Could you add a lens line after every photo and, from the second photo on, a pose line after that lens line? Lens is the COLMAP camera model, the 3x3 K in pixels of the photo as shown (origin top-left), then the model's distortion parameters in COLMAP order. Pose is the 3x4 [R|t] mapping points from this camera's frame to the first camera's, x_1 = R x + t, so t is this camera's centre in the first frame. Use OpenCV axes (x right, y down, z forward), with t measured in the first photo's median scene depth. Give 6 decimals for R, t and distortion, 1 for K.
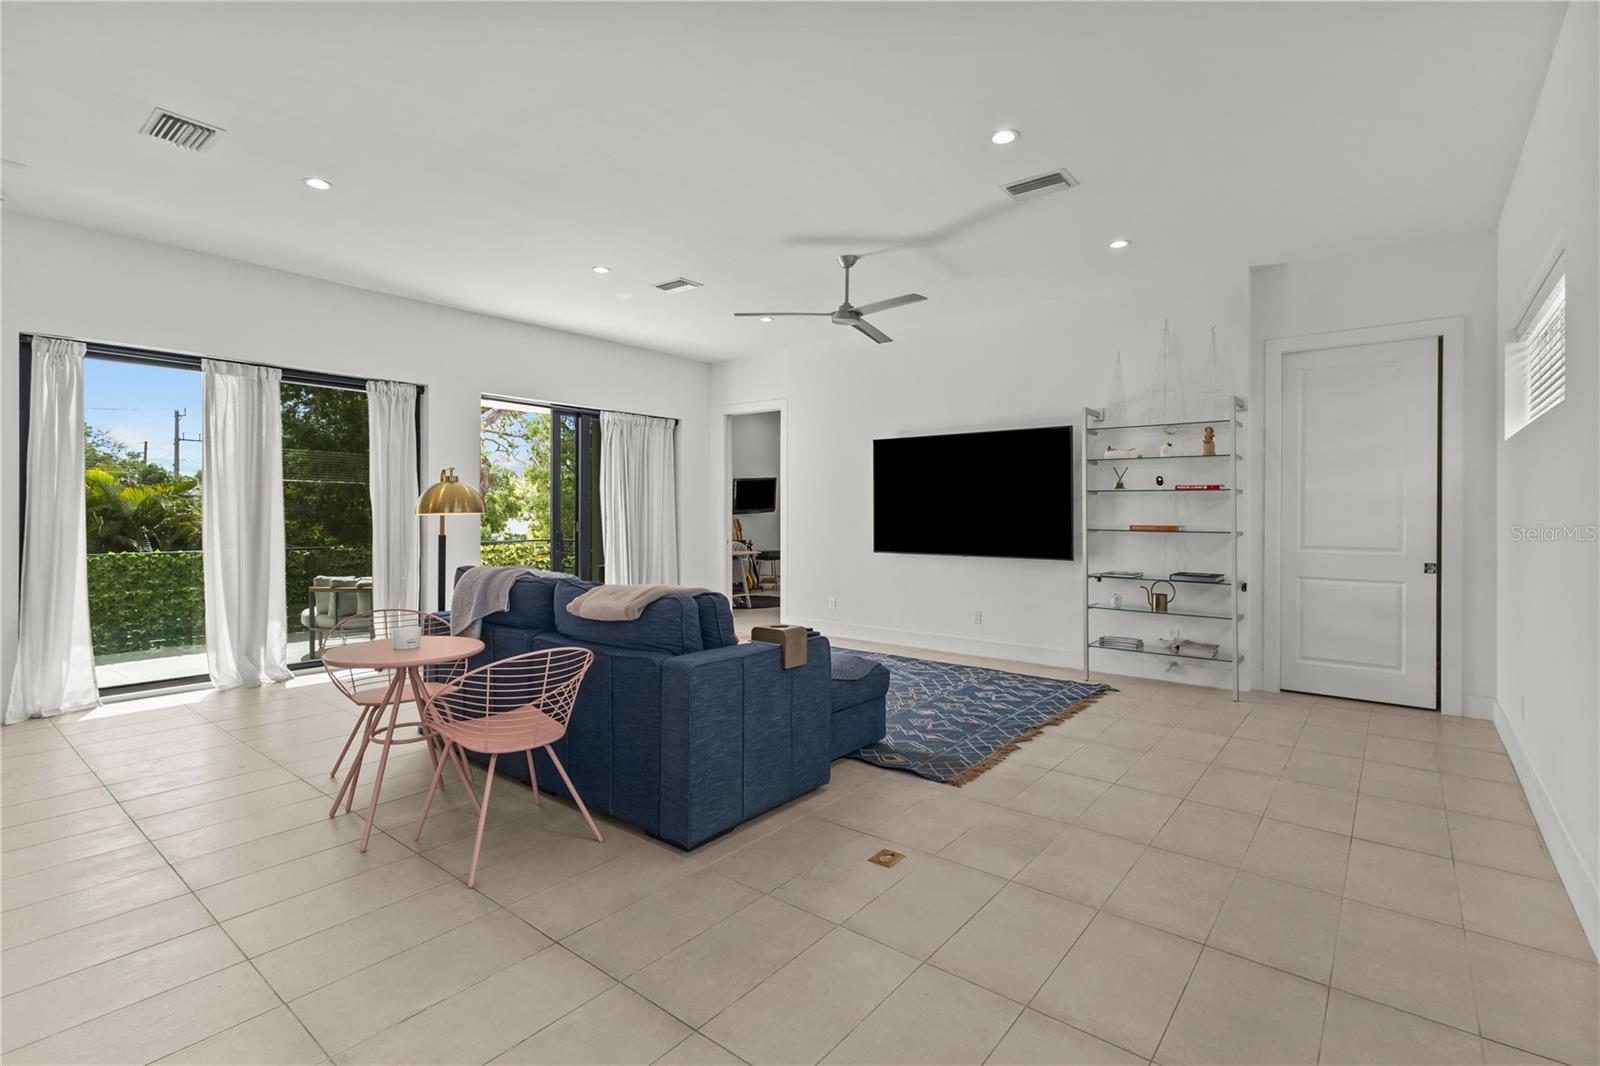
lens RADIAL K [[735.7, 0, 808.1], [0, 735.7, 515.0], [0, 0, 1]] dist [0.001649, 0.000197]
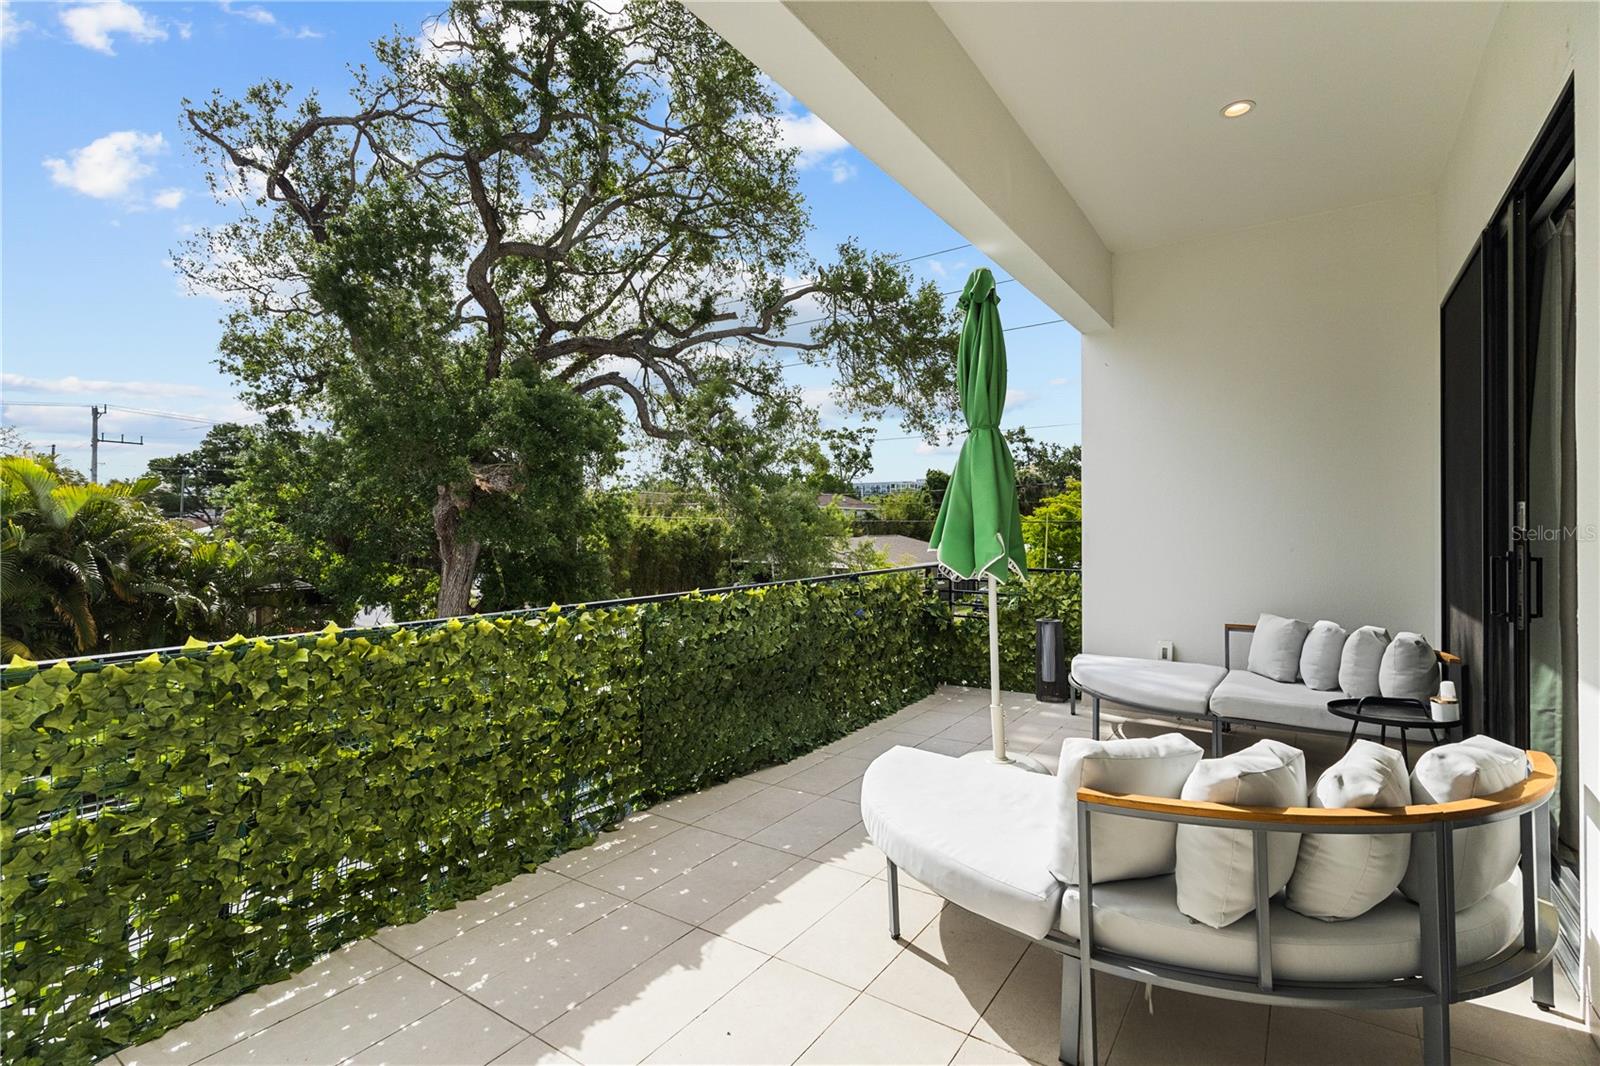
lens RADIAL K [[737.7, 0, 800.0], [0, 737.7, 533.0], [0, 0, 1]] dist [0.001651, 0.000285]
pose [[0.997992, 0.005625, 0.063094, -0.282962], [-0.005662, 0.999984, 0.000413, 0.003614], [-0.063091, -0.000769, 0.998007, 0.272306]]
